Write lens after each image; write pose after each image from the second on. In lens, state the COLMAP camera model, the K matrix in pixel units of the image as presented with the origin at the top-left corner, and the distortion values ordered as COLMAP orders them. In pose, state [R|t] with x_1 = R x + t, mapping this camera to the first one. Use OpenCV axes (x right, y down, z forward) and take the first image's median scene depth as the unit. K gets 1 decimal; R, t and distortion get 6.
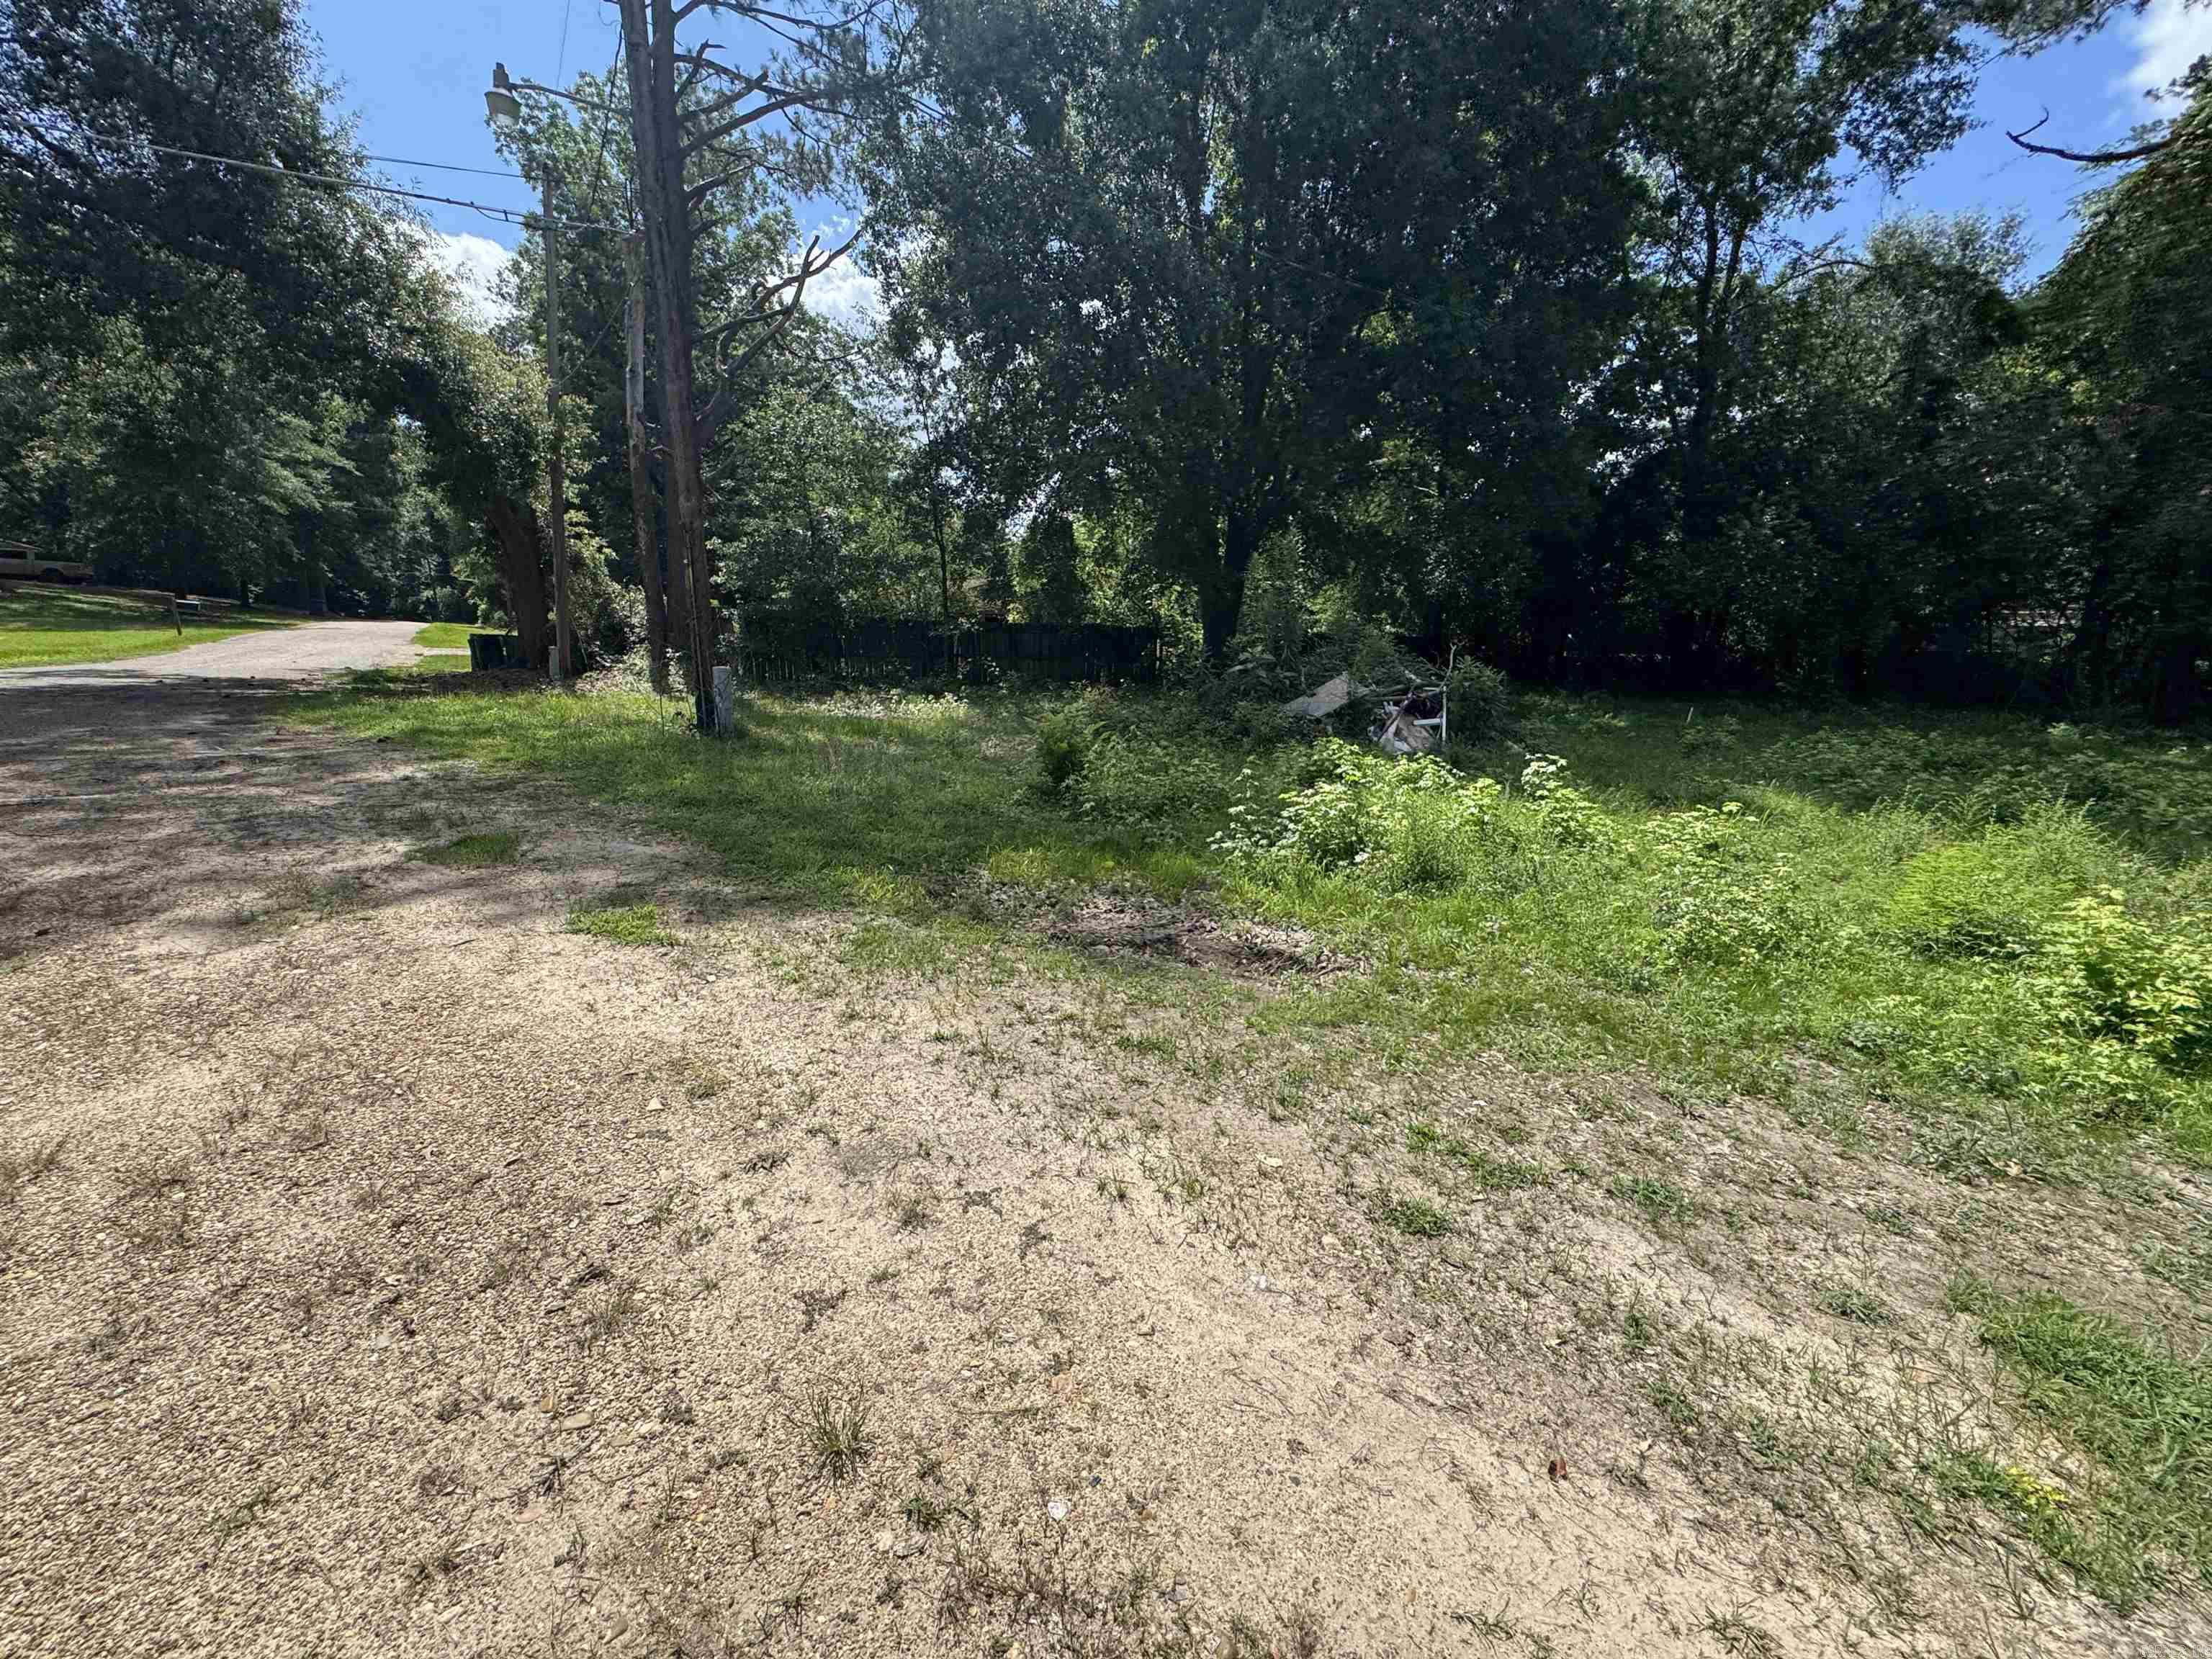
lens RADIAL K [[882.3, 0, 1102.4], [0, 882.3, 825.4], [0, 0, 1]] dist [-0.005809, 0.000846]
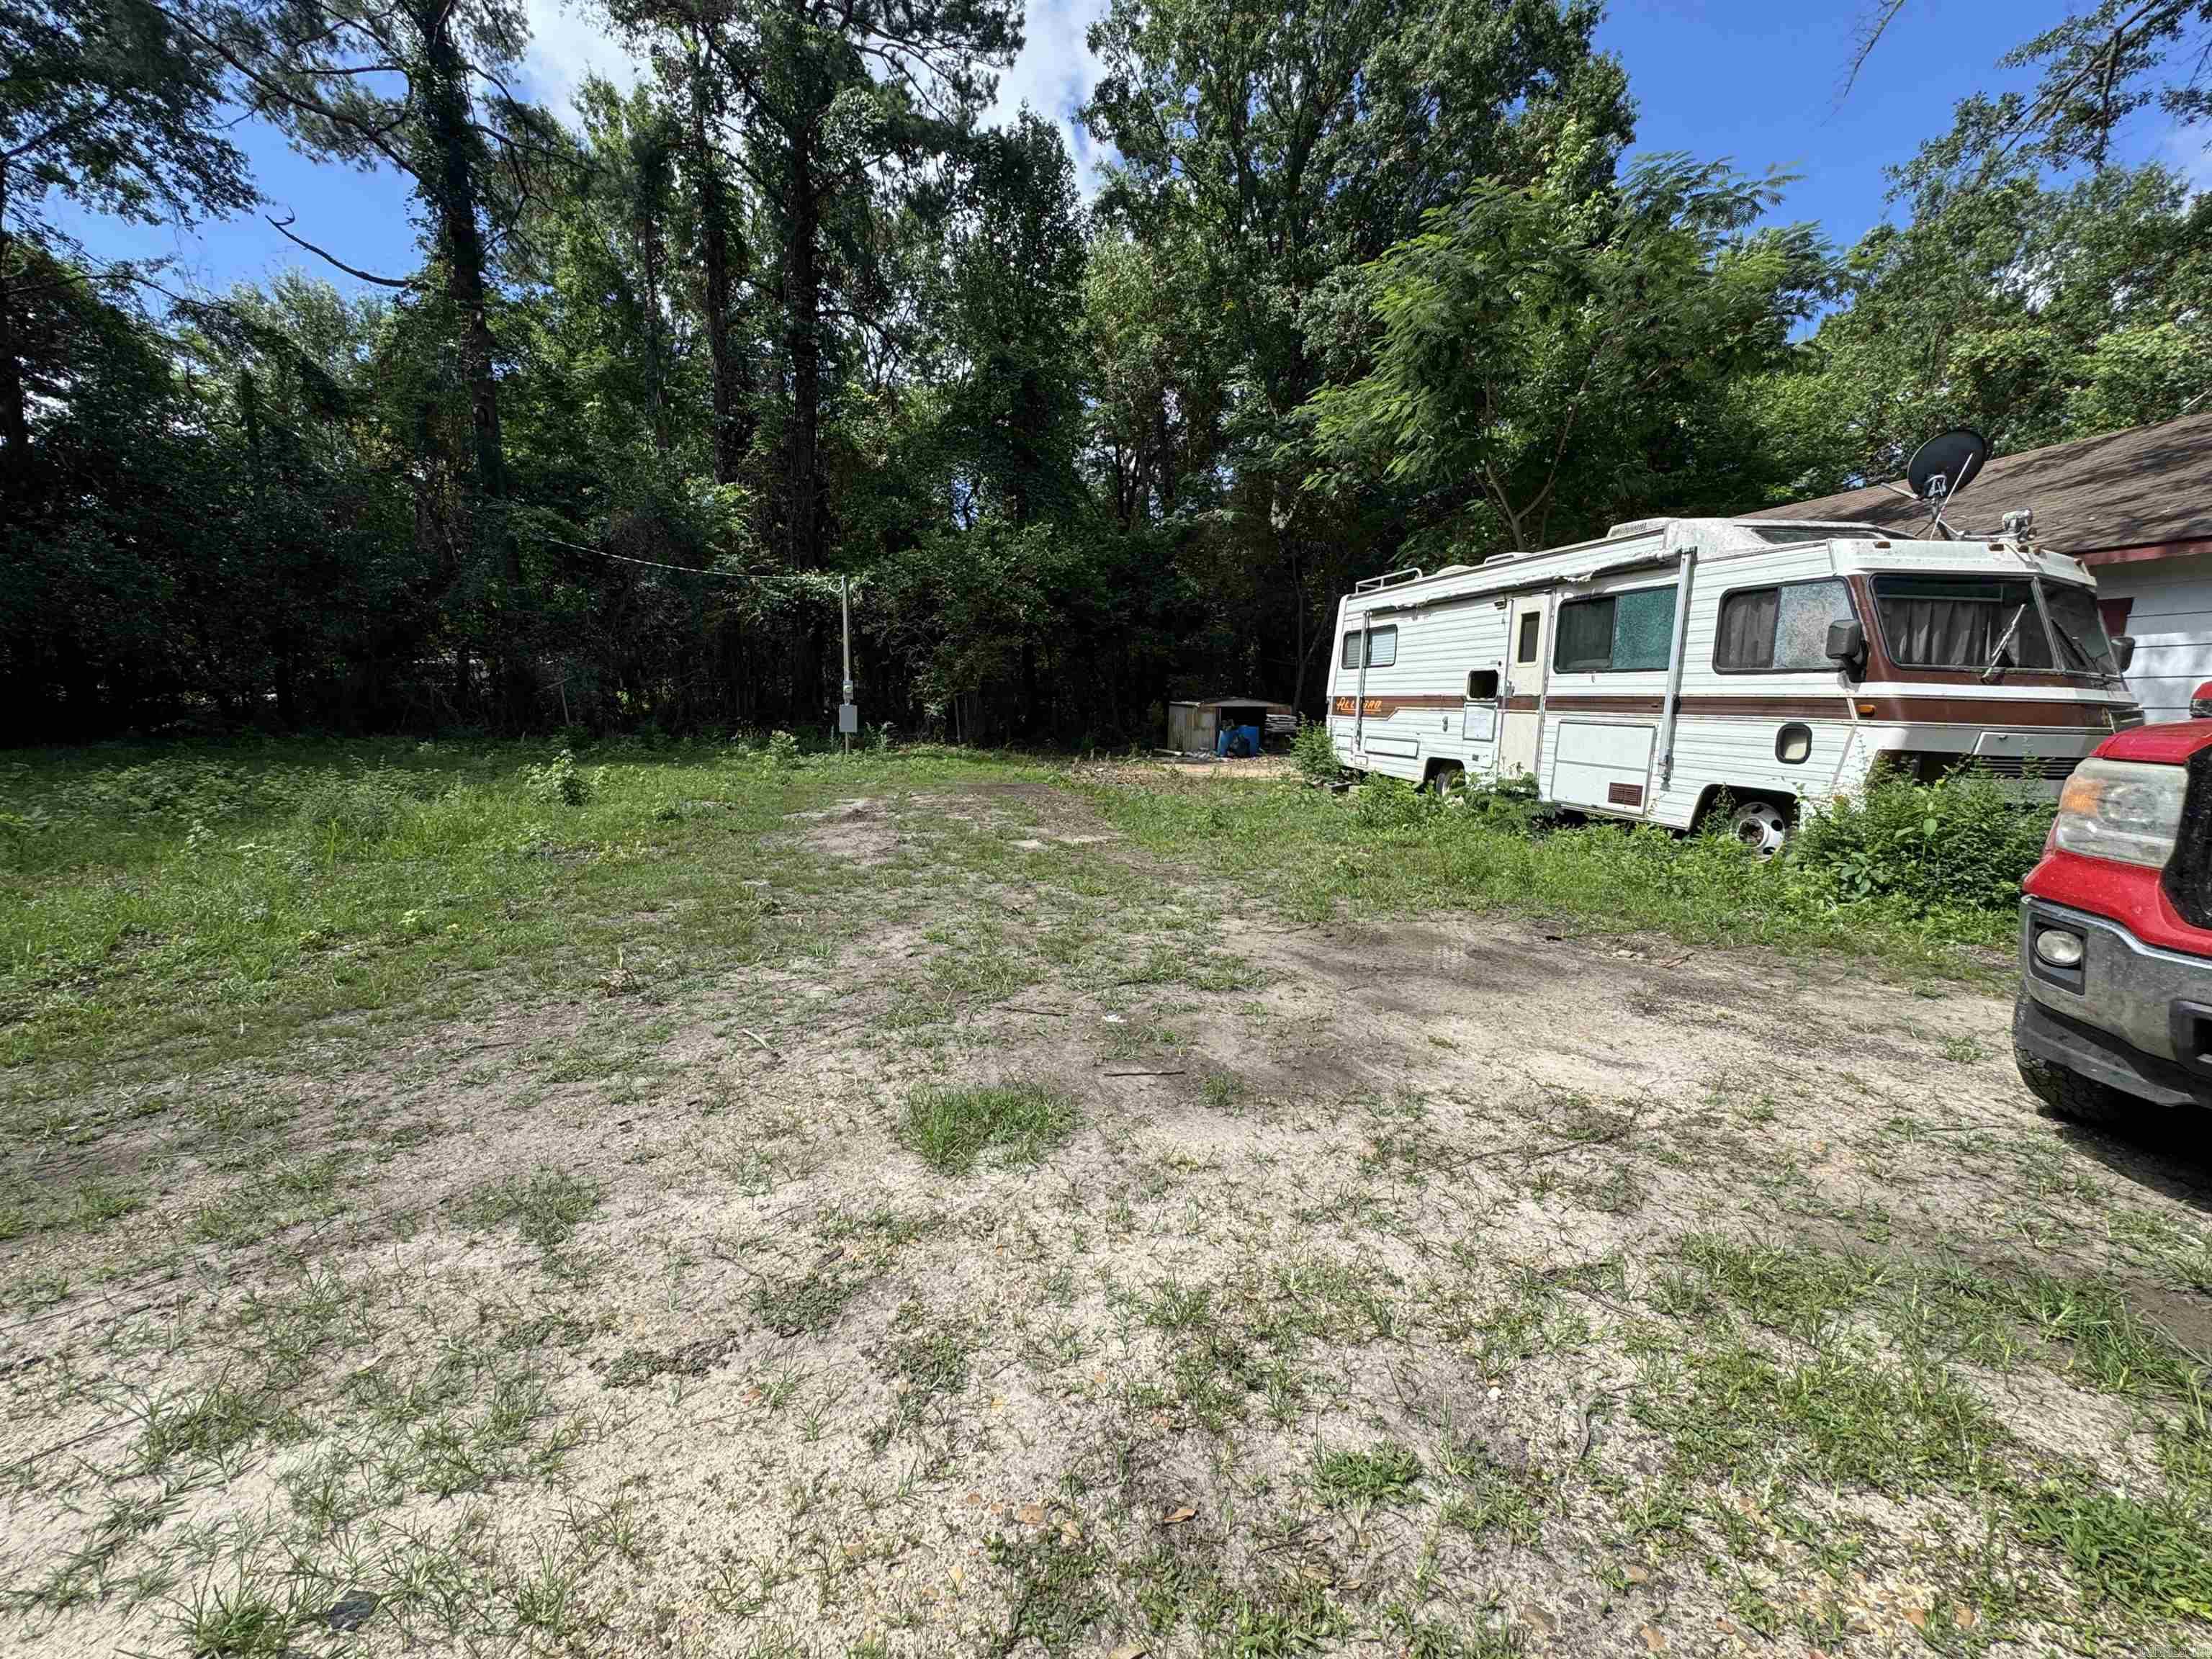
lens RADIAL K [[882.3, 0, 1098.8], [0, 882.3, 829.8], [0, 0, 1]] dist [-0.005809, 0.000846]
pose [[0.308827, -0.161758, 0.937262, 0.704571], [0.195418, 0.975199, 0.103915, 0.186235], [-0.930826, 0.151066, 0.332778, -0.801701]]
